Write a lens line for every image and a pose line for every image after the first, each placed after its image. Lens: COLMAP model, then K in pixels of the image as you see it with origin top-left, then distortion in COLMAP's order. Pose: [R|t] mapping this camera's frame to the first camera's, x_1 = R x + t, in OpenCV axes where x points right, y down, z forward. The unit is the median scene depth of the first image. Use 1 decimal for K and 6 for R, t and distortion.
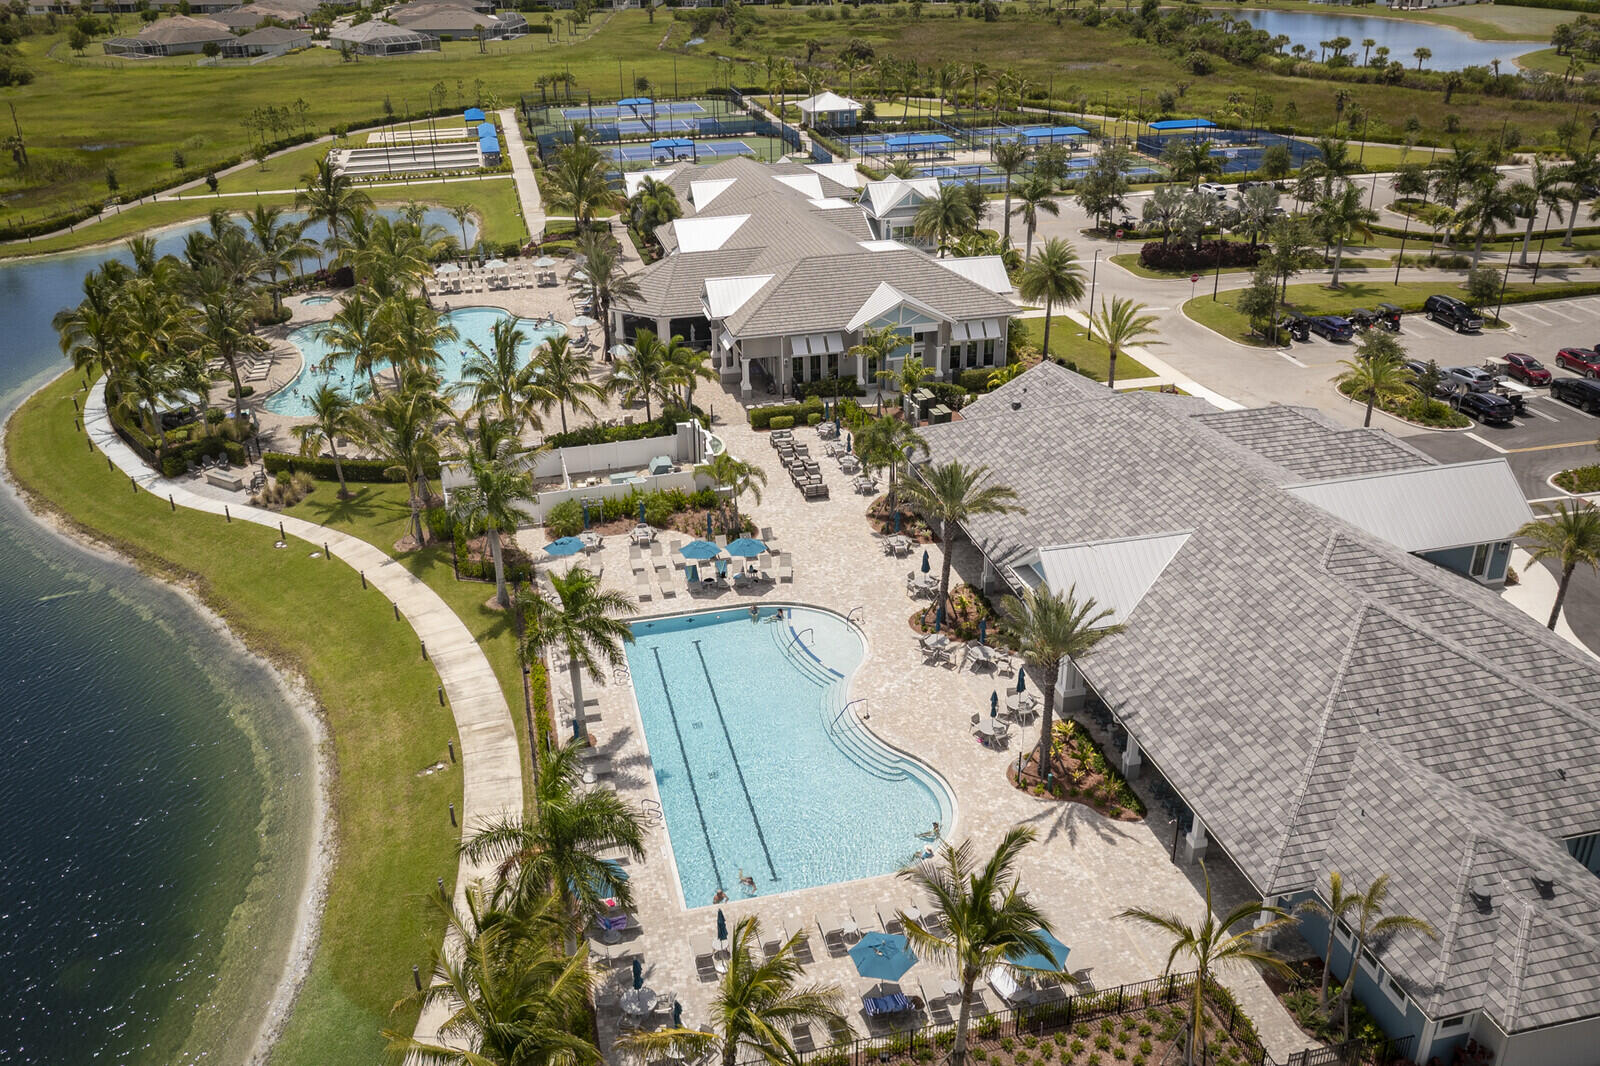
lens RADIAL K [[1317.7, 0, 796.2], [0, 1317.7, 533.2], [0, 0, 1]] dist [-0.038838, 0.052183]
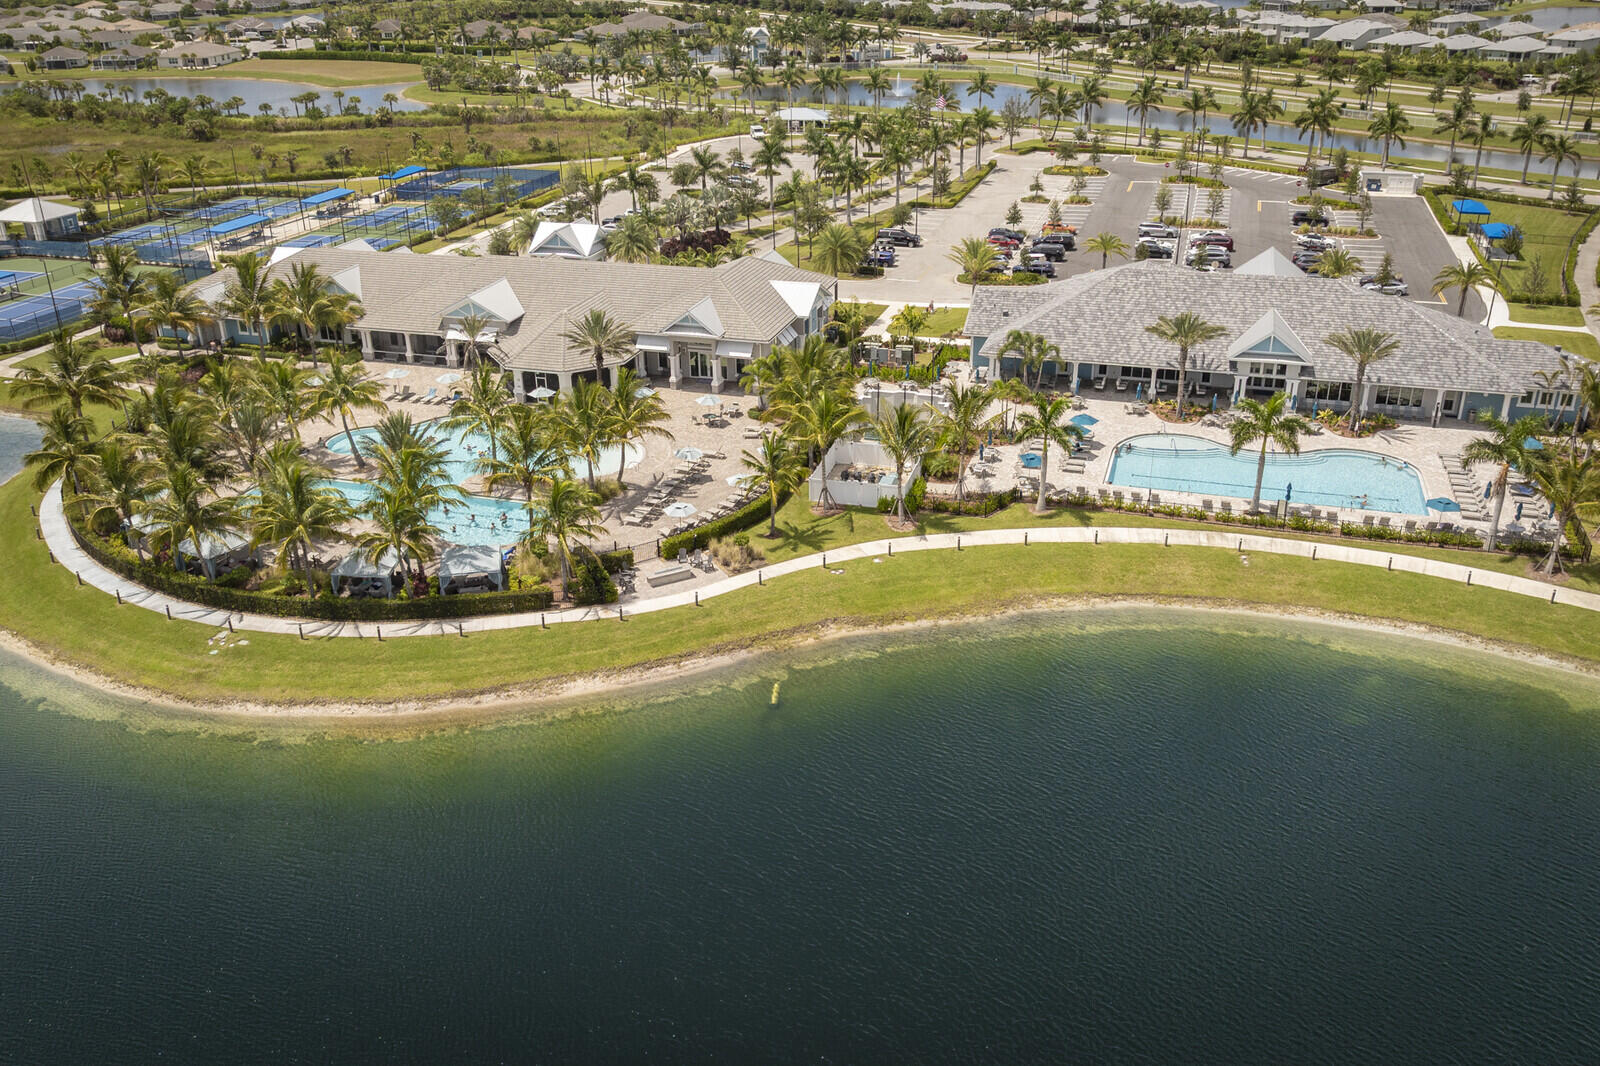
lens RADIAL K [[1317.7, 0, 796.2], [0, 1317.7, 533.2], [0, 0, 1]] dist [-0.038838, 0.052183]
pose [[0.513144, -0.353137, 0.782290, -1.007497], [0.382627, 0.909980, 0.159793, -0.167104], [-0.768297, 0.217328, 0.602070, 0.286289]]
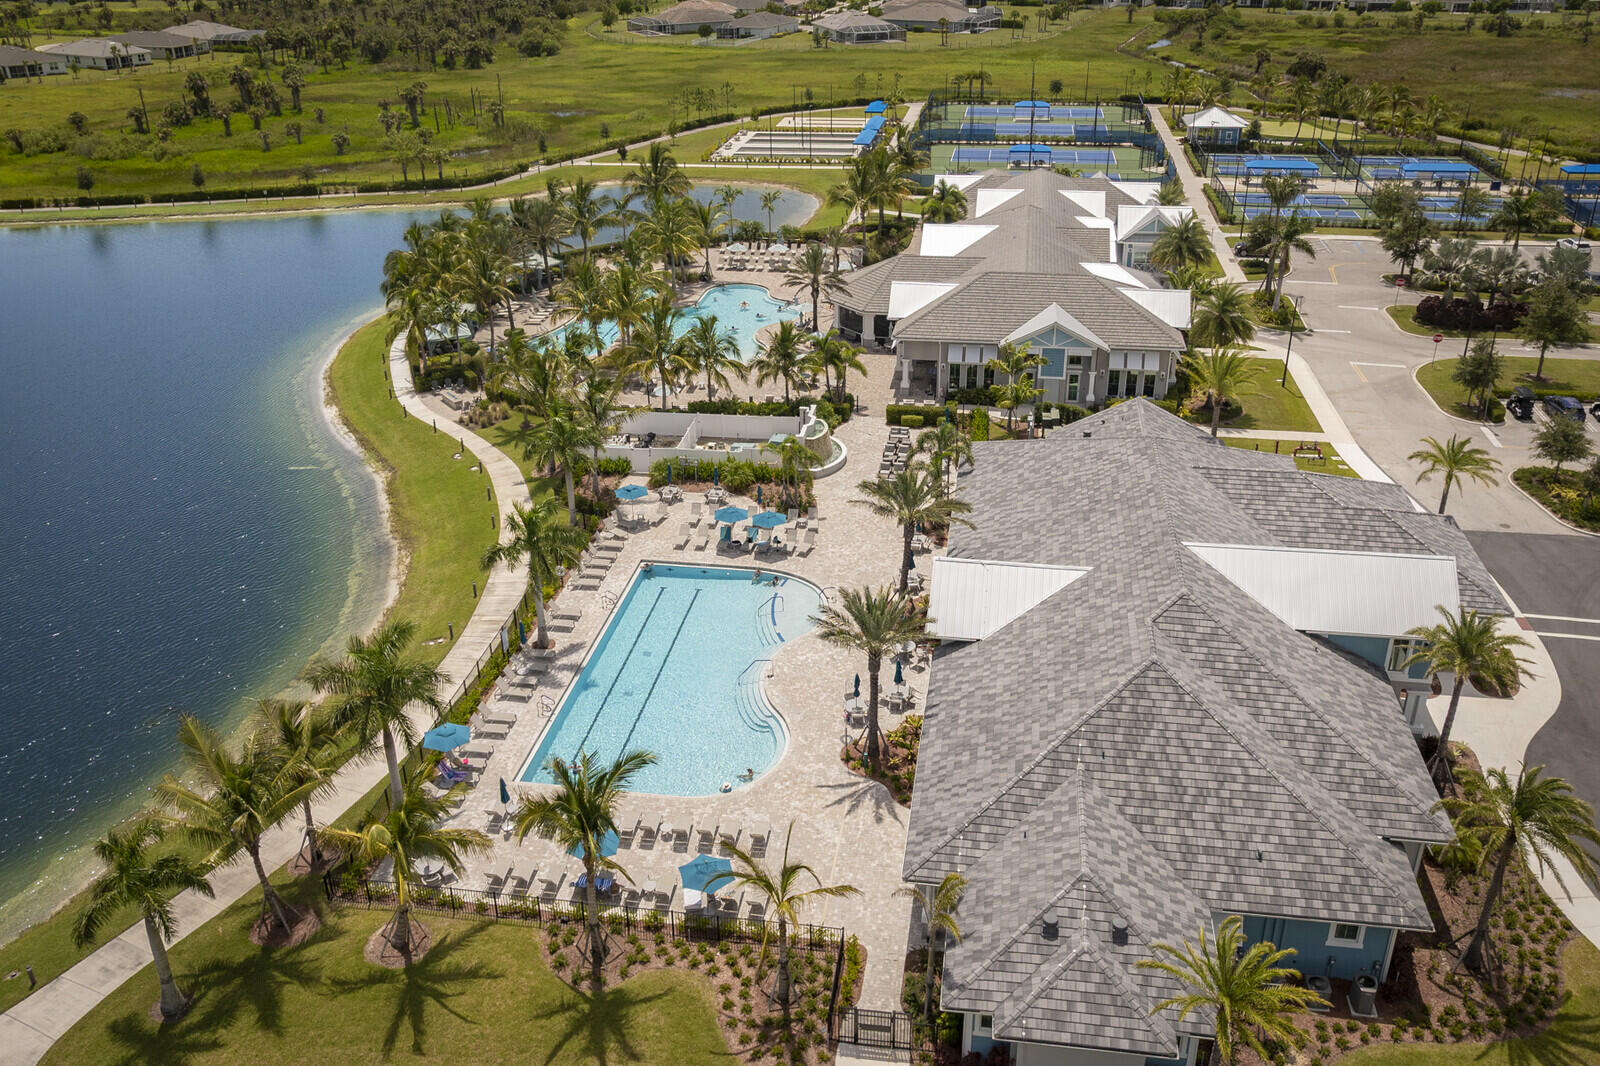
lens RADIAL K [[1317.7, 0, 796.2], [0, 1317.7, 533.2], [0, 0, 1]] dist [-0.038838, 0.052183]
pose [[0.921396, 0.174842, -0.347072, 0.277051], [-0.171447, 0.984351, 0.040727, -0.020161], [0.348762, 0.021978, 0.936954, -0.040185]]
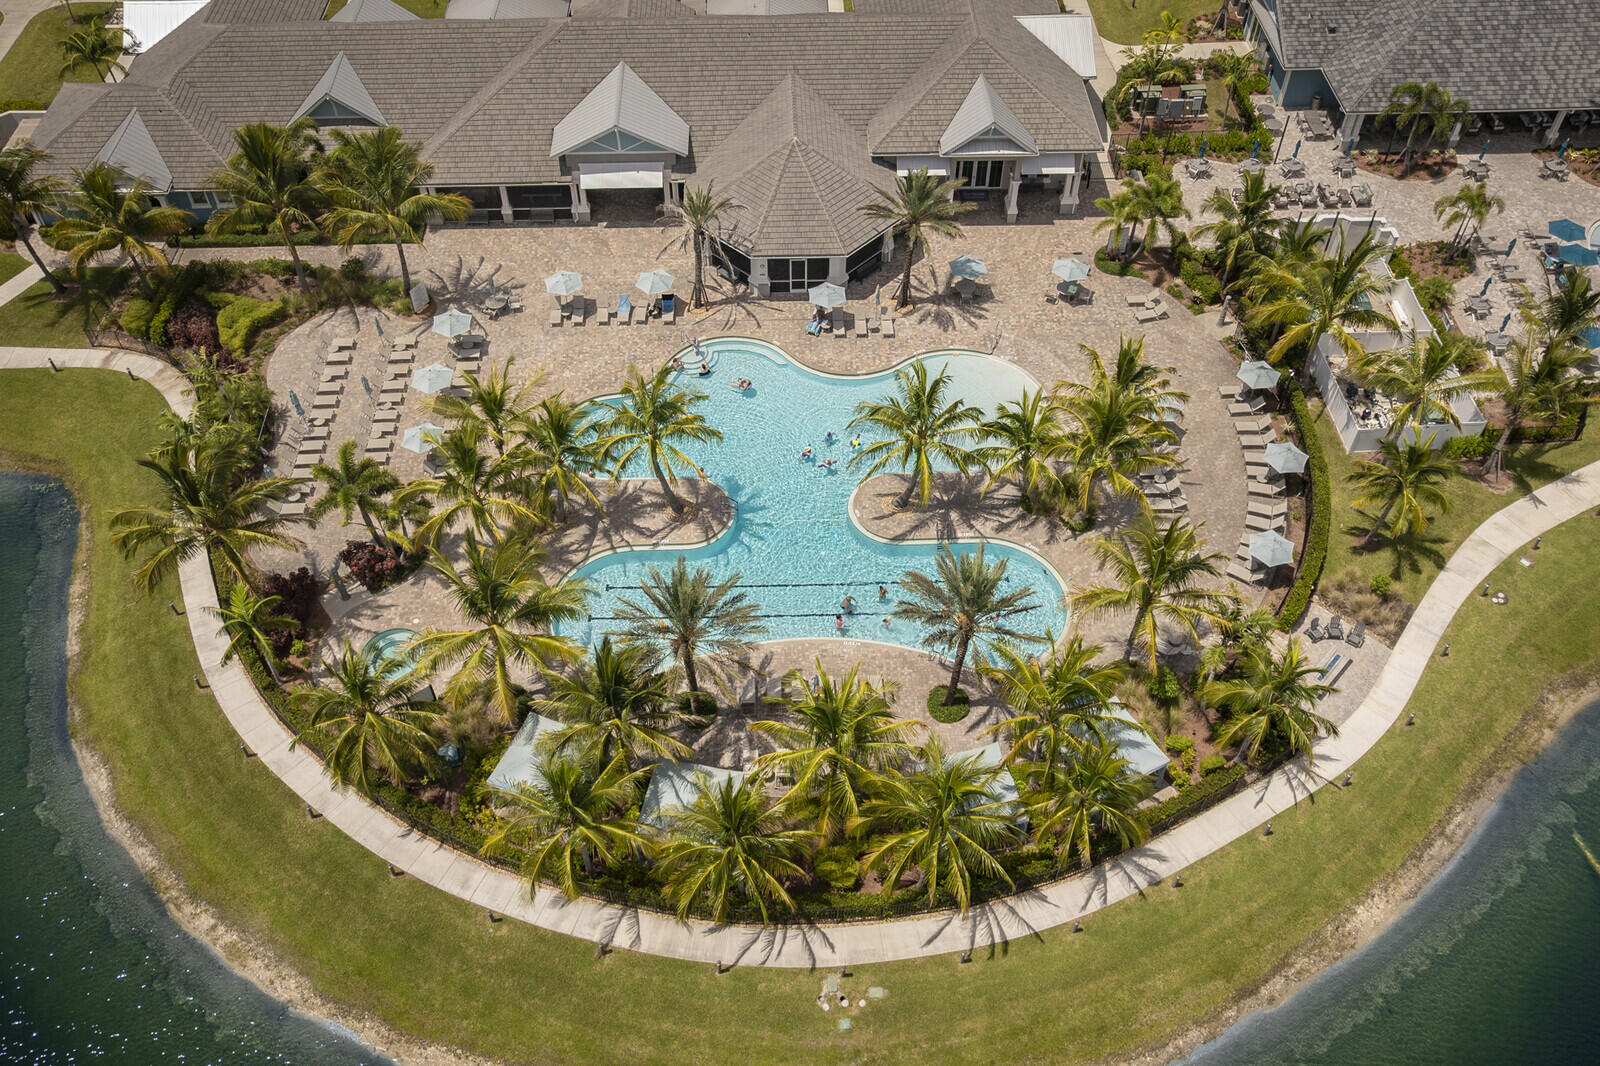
lens RADIAL K [[1317.7, 0, 796.2], [0, 1317.7, 533.2], [0, 0, 1]] dist [-0.038838, 0.052183]
pose [[0.213755, -0.725408, 0.654287, -0.793789], [0.432673, 0.670793, 0.602355, -0.560418], [-0.875844, 0.154336, 0.457250, 0.804303]]
